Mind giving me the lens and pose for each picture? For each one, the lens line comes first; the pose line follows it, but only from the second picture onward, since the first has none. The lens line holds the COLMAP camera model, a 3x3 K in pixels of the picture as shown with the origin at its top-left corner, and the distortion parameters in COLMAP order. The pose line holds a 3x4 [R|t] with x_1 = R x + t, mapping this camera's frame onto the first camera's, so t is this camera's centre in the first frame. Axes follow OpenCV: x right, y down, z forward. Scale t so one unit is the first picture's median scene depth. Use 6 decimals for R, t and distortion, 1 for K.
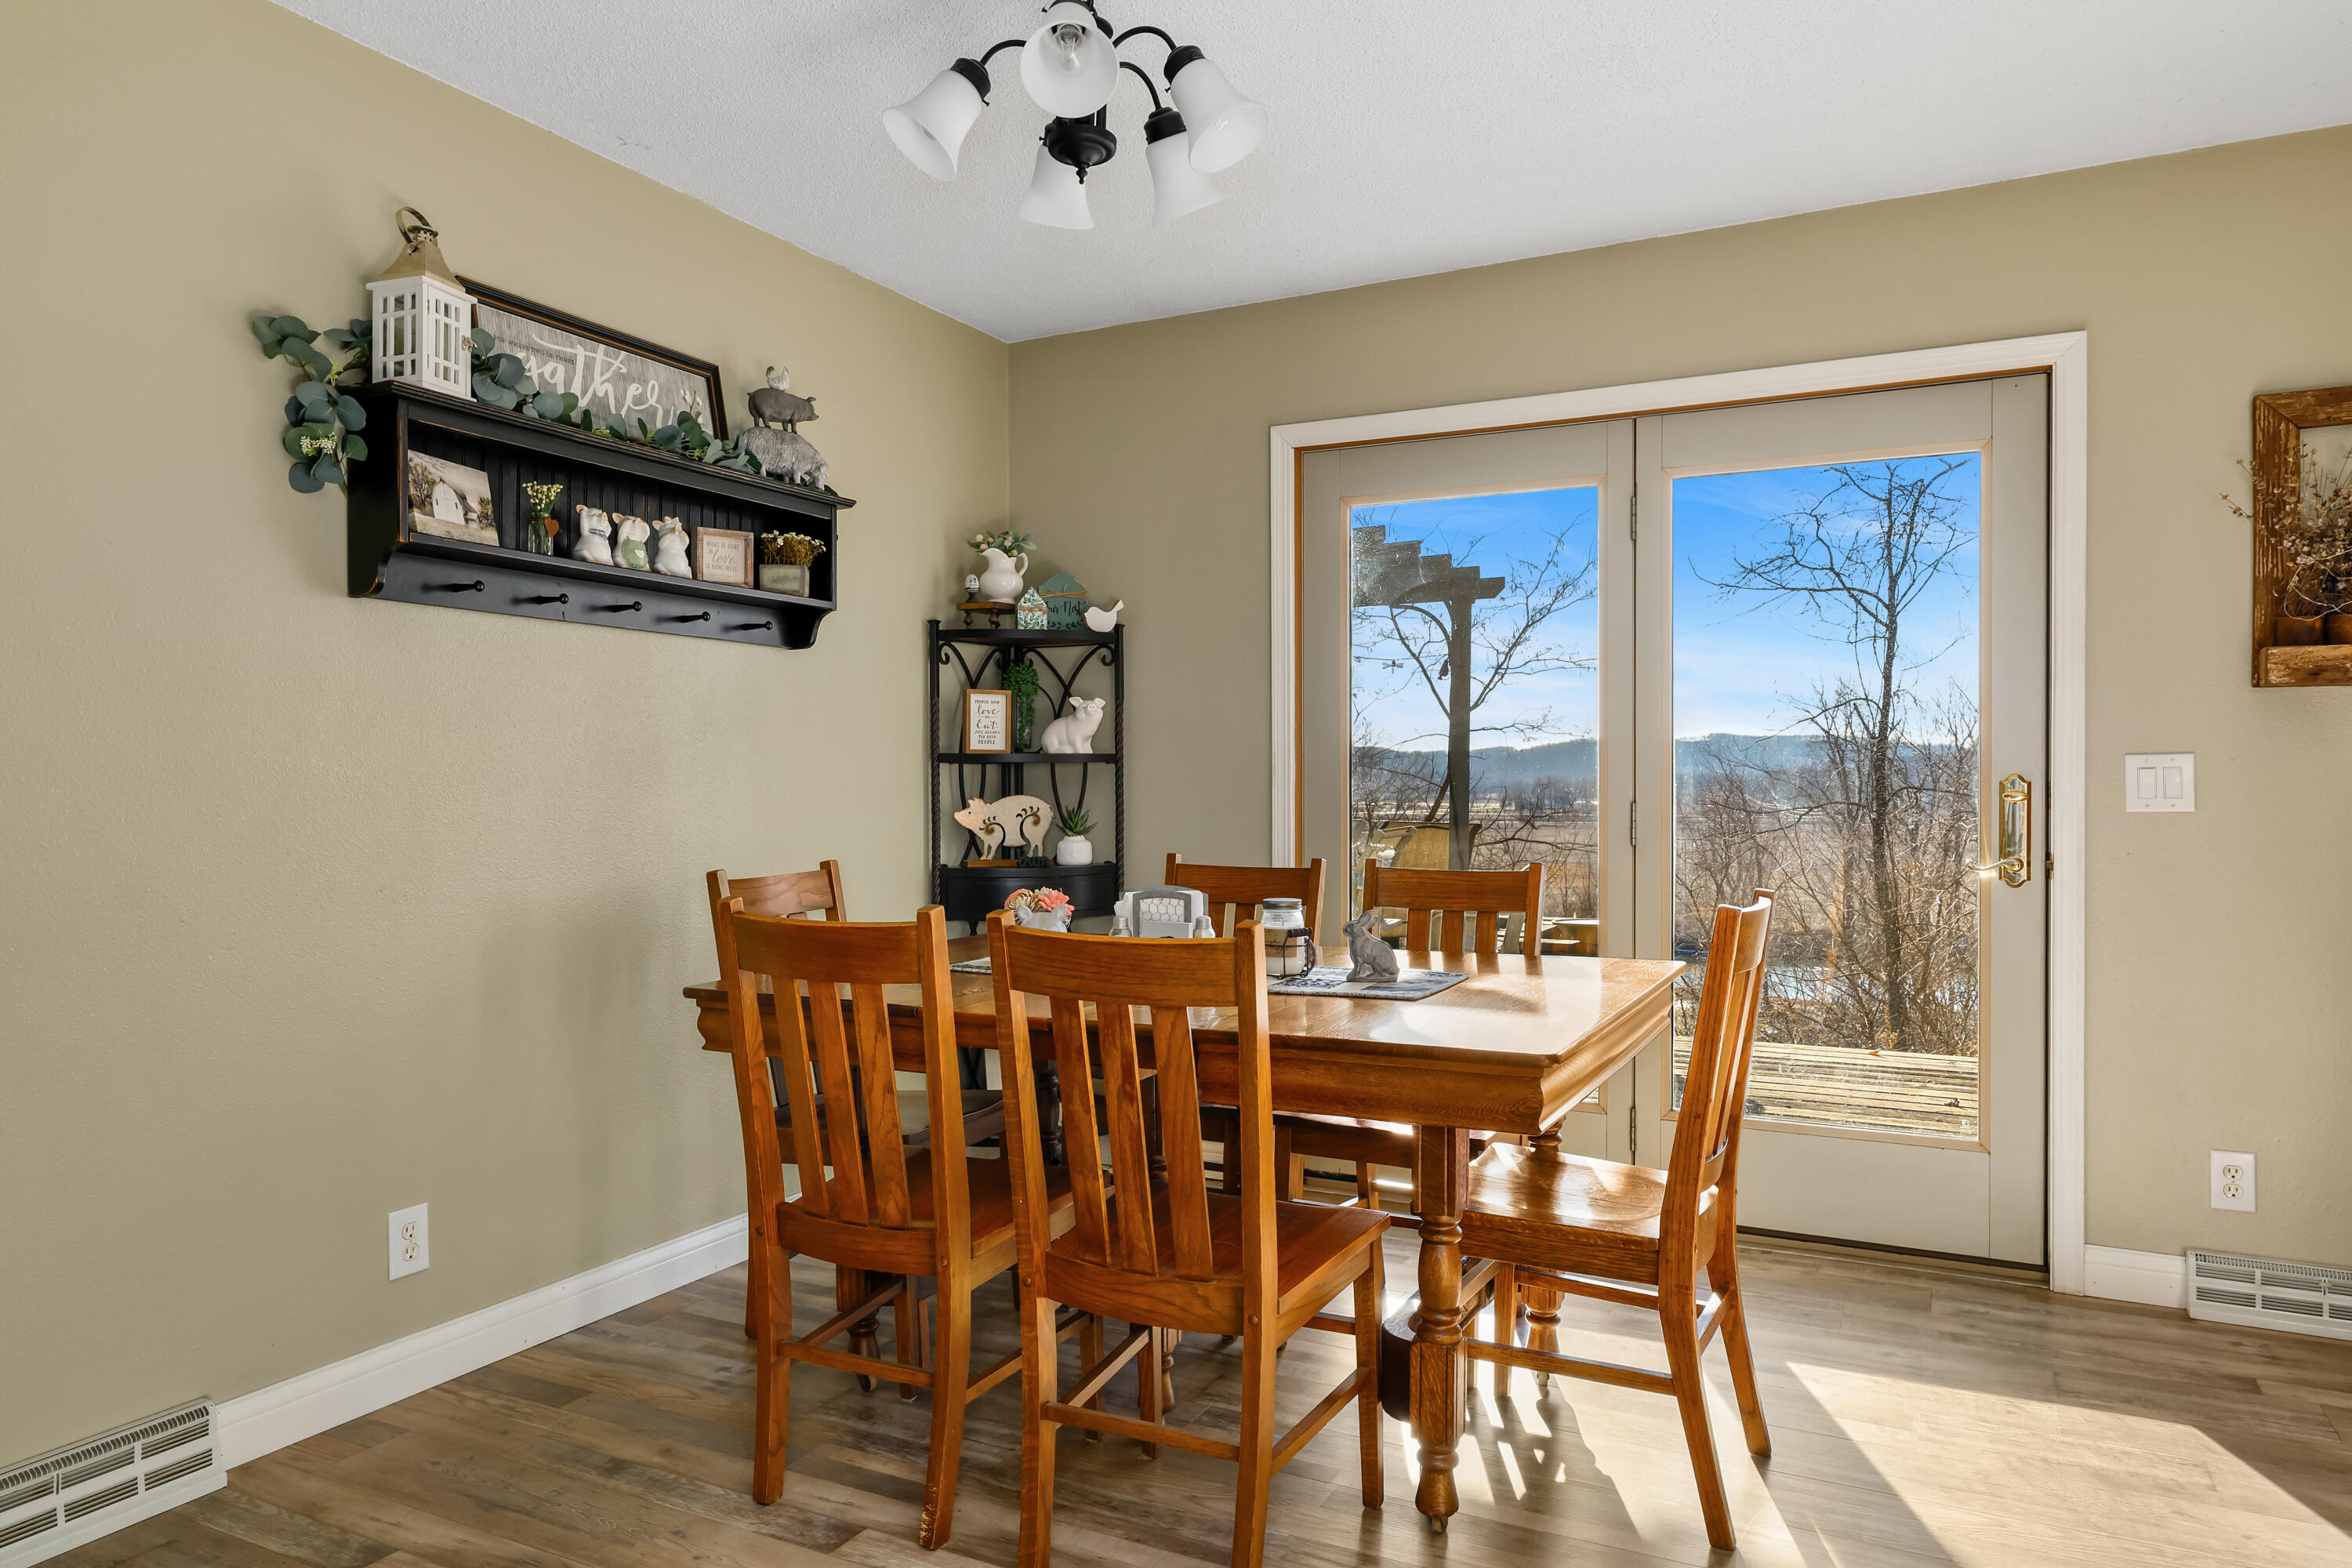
lens RADIAL K [[1495.6, 0, 1165.3], [0, 1495.6, 785.6], [0, 0, 1]] dist [0.007127, 0.001239]
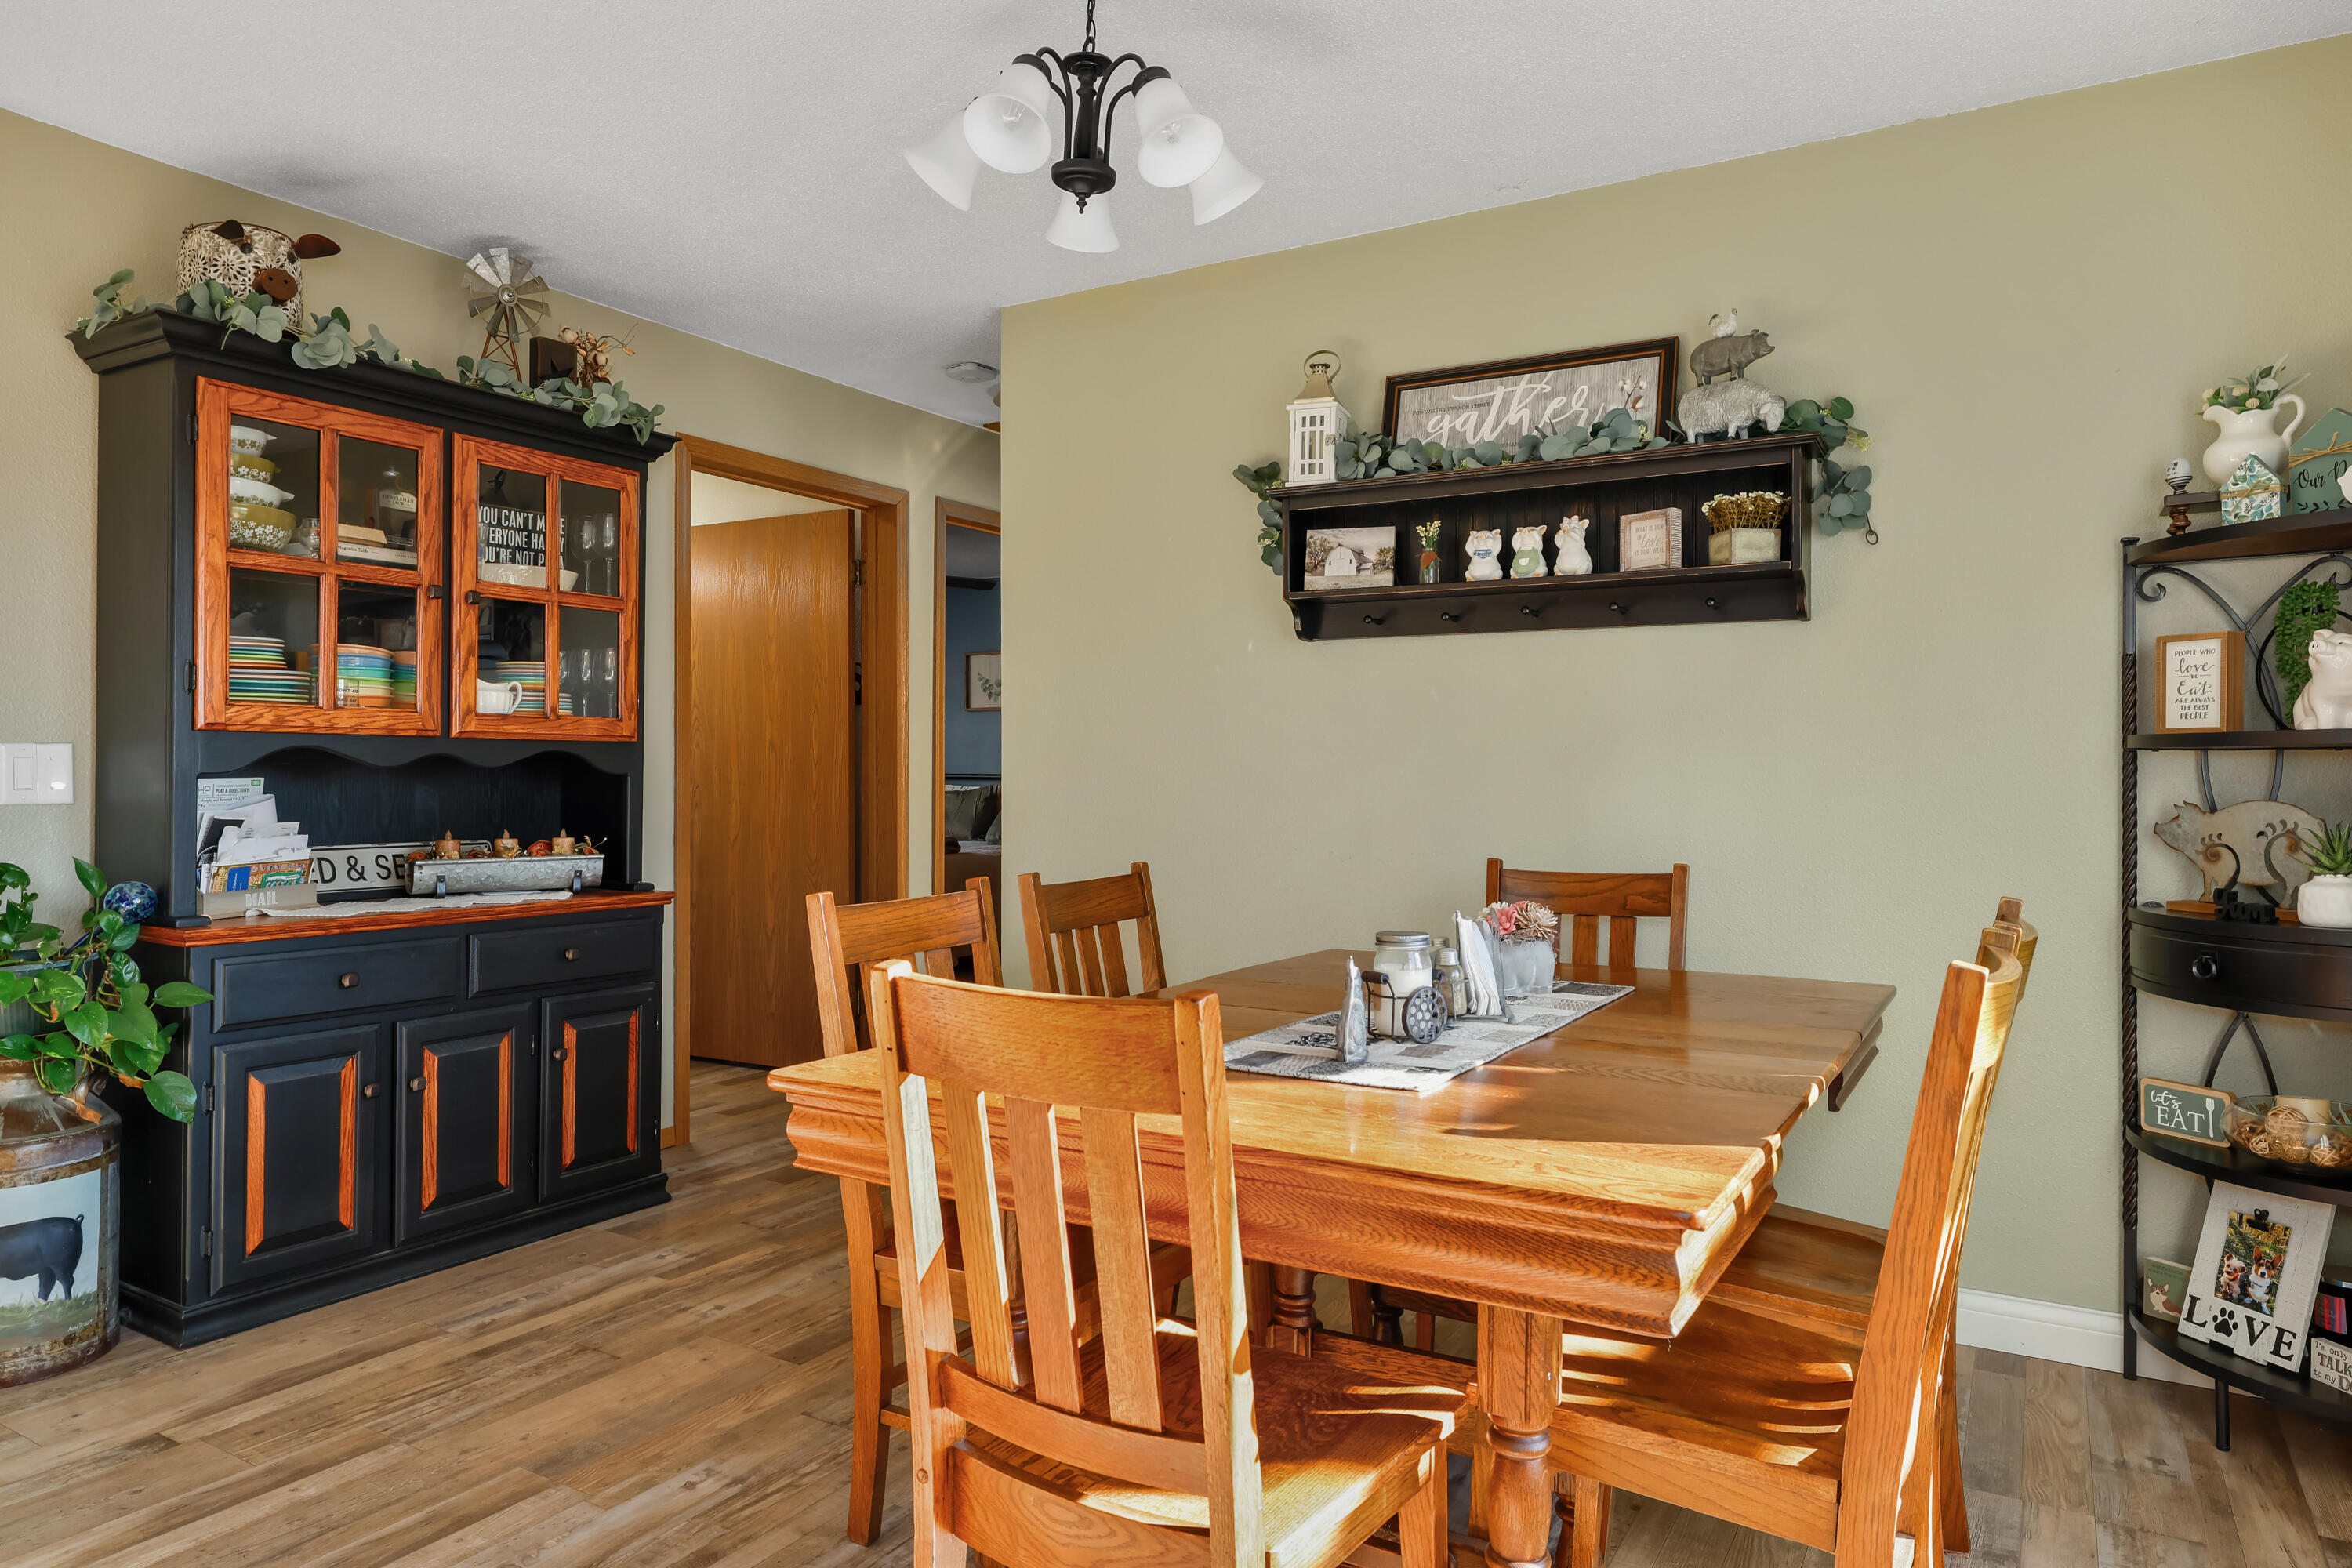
lens RADIAL K [[1455.7, 0, 1171.3], [0, 1455.7, 777.3], [0, 0, 1]] dist [0.005068, 0.001513]
pose [[-0.061019, 0.001201, -0.998136, 0.719579], [-0.009444, 0.999954, 0.001780, -0.000035], [0.998092, 0.009535, -0.061005, 0.829824]]
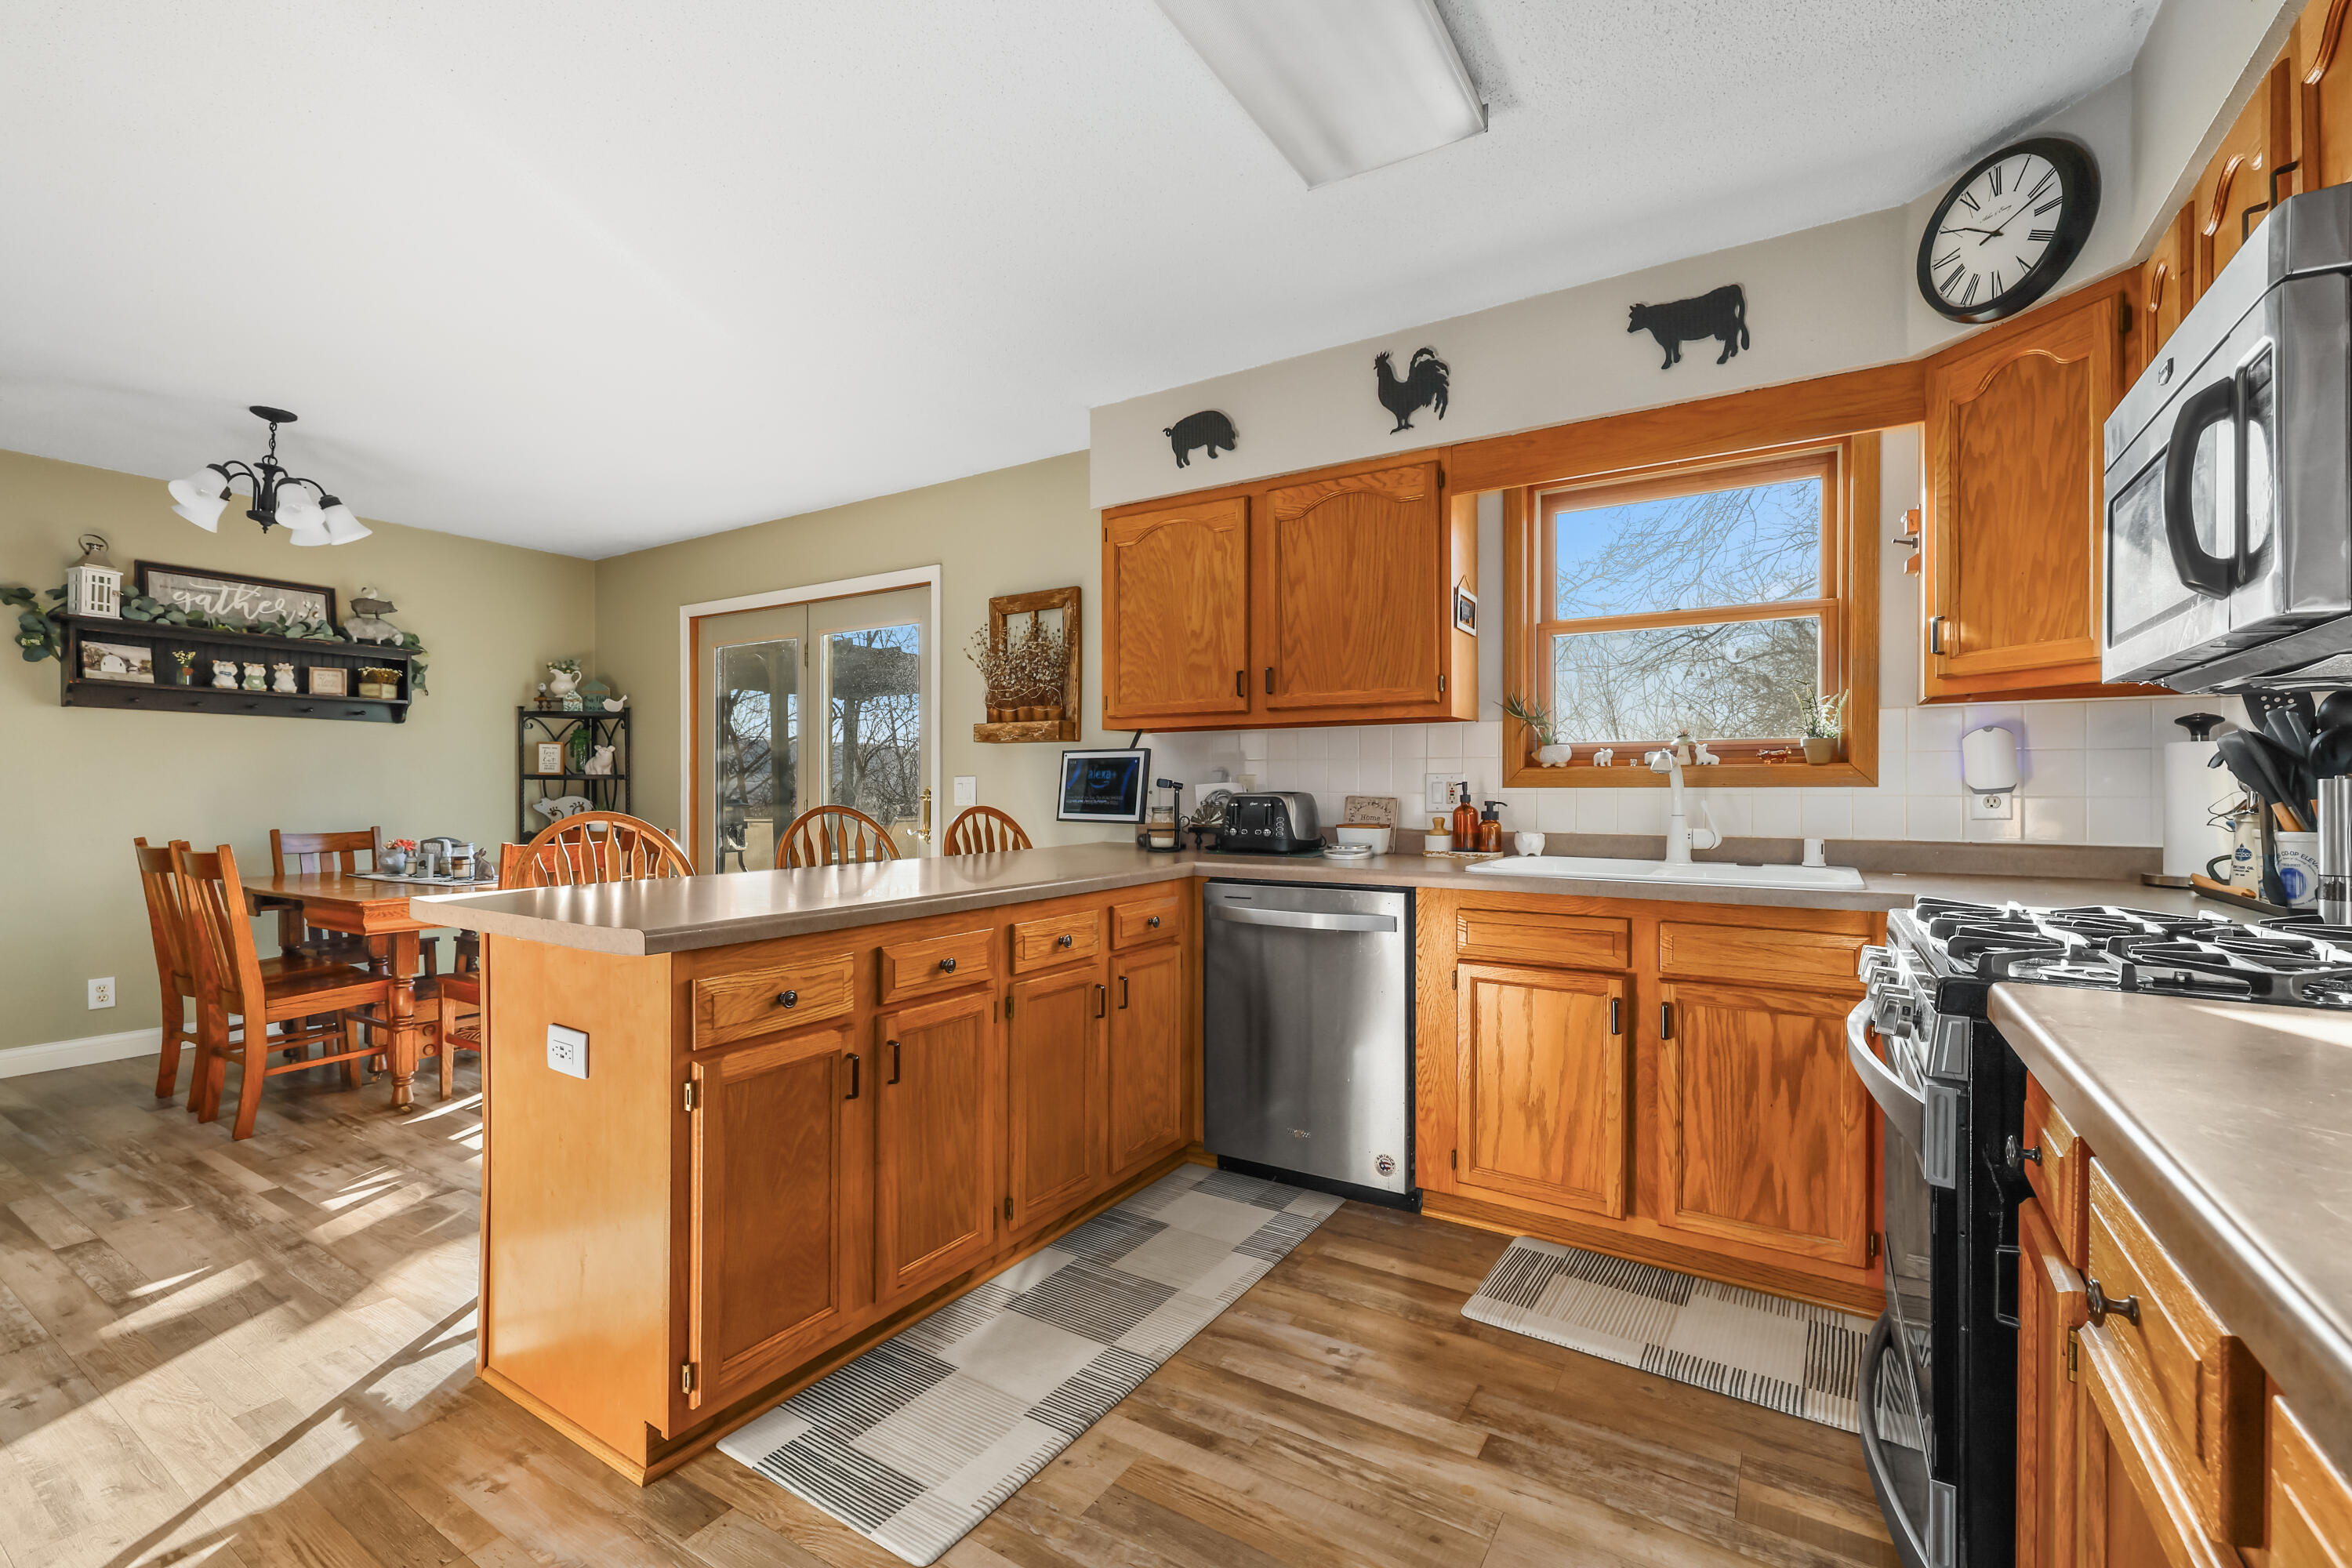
lens RADIAL K [[1007.9, 0, 1169.7], [0, 1007.9, 790.3], [0, 0, 1]] dist [0.000513, -0.001176]
pose [[0.996194, 0.002374, -0.087129, 1.097290], [-0.002701, 0.999990, -0.003627, 0.001991], [0.087119, 0.003849, 0.996190, -0.325843]]
